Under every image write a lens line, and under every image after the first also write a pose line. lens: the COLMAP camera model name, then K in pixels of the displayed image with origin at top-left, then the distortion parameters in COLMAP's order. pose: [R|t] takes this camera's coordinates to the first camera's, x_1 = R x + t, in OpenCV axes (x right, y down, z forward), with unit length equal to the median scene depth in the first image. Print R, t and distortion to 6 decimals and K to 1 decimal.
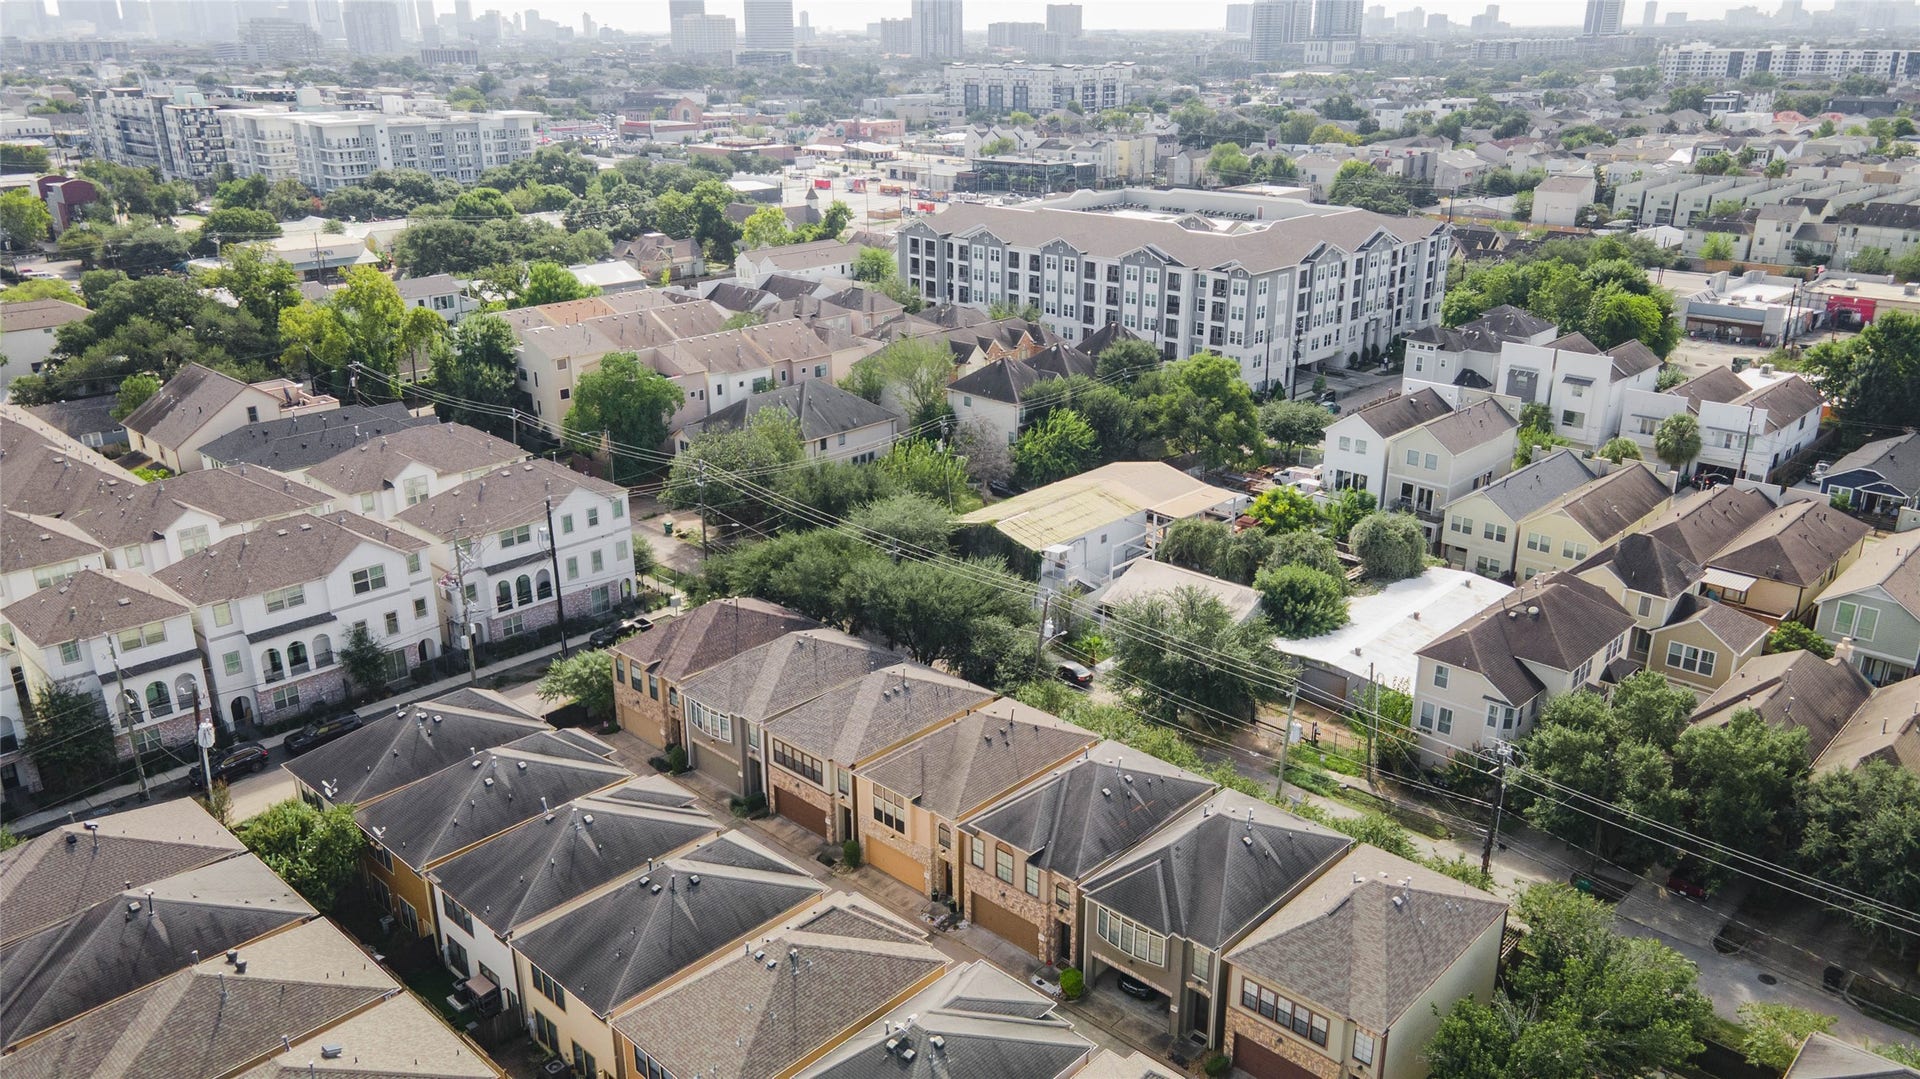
lens RADIAL K [[1398.5, 0, 958.5], [0, 1398.5, 539.0], [0, 0, 1]] dist [0.021878, 0.006512]
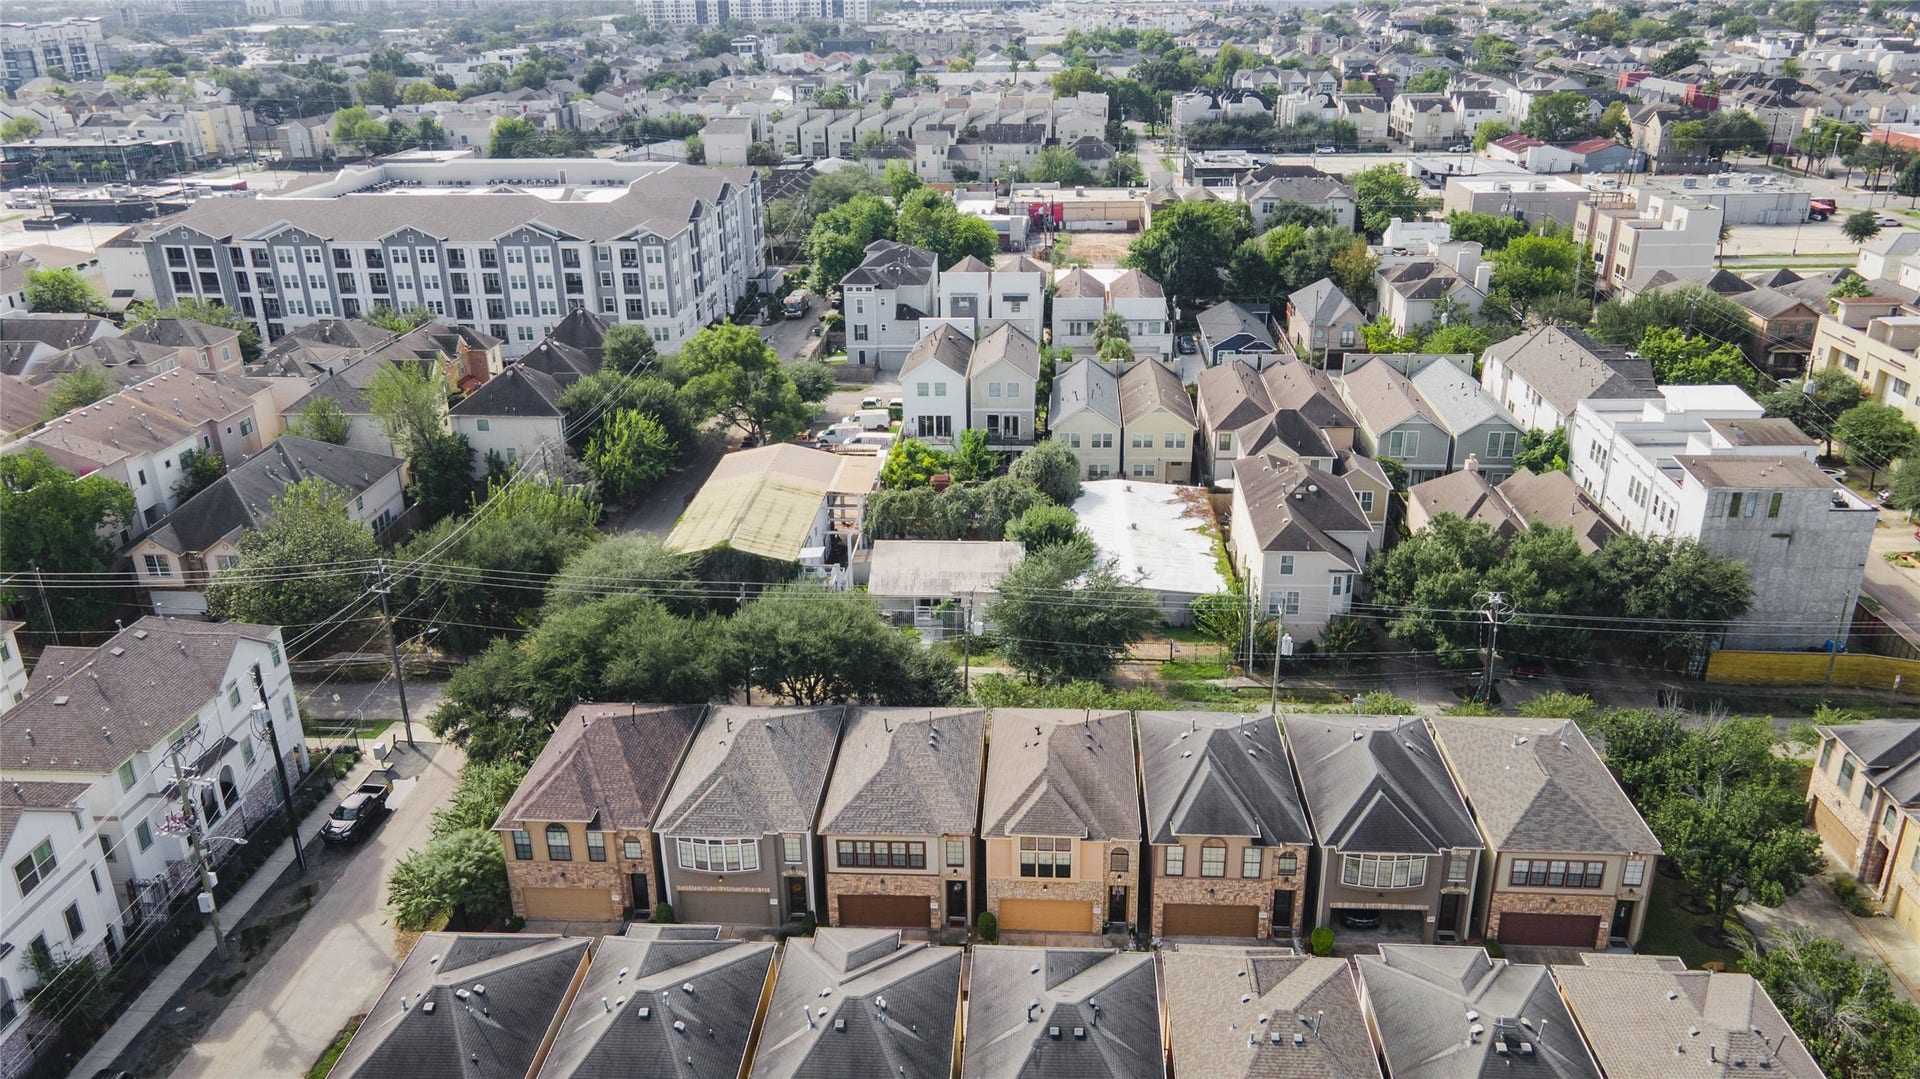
lens RADIAL K [[1398.5, 0, 958.6], [0, 1398.5, 542.7], [0, 0, 1]] dist [0.021878, 0.006512]
pose [[0.769474, -0.248691, 0.588270, -0.281063], [0.228990, 0.967263, 0.109385, -0.055702], [-0.596216, 0.050539, 0.801232, 0.151461]]
